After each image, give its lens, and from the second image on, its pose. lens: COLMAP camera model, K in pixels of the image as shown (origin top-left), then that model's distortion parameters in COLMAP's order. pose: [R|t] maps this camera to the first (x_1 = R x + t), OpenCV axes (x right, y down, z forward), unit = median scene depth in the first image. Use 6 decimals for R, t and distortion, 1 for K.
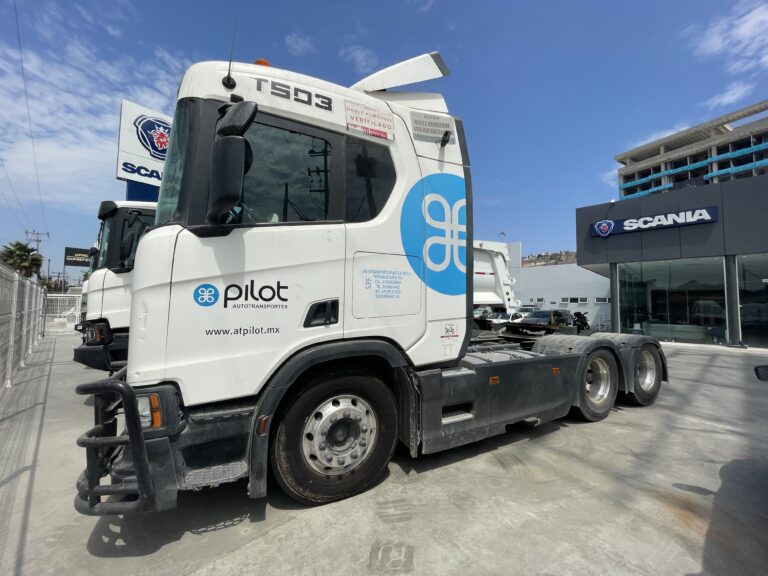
lens RADIAL K [[306.8, 0, 384.0], [0, 306.8, 288.0], [0, 0, 1]] dist [-0.003223, -0.000831]
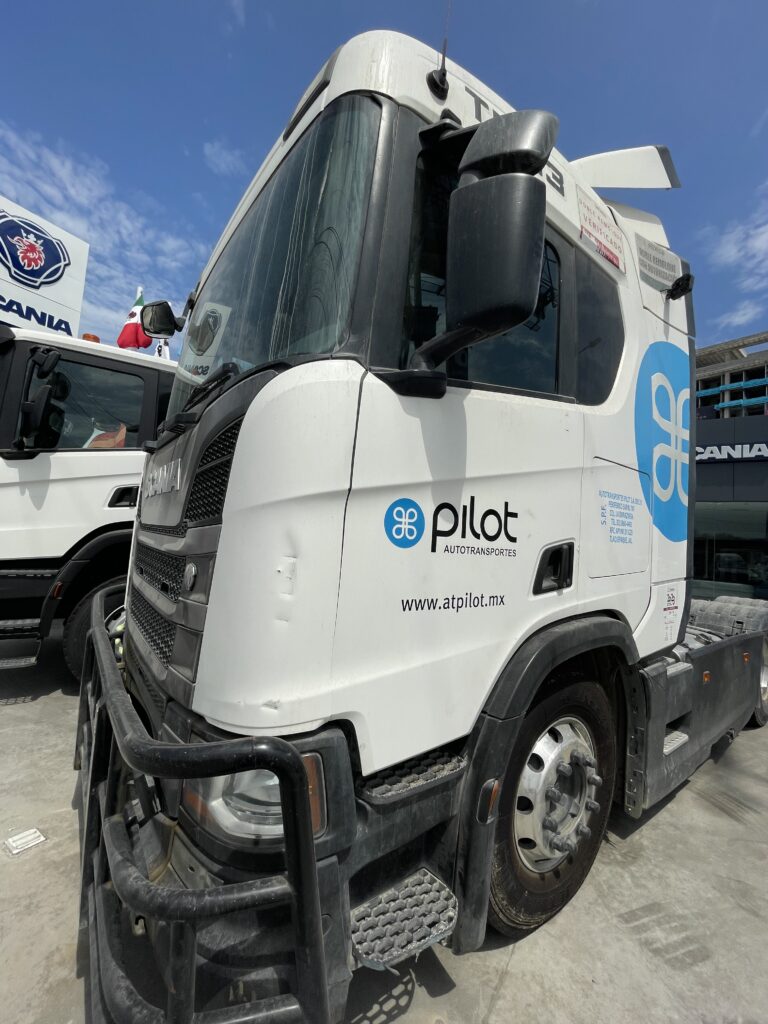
lens RADIAL K [[409.0, 0, 374.5], [0, 409.0, 514.0], [0, 0, 1]] dist [-0.003223, -0.000831]
pose [[0.985982, 0.065923, 0.153273, -0.534451], [-0.066130, 0.997804, -0.003756, 0.011633], [-0.153184, -0.006433, 0.988177, 0.304851]]
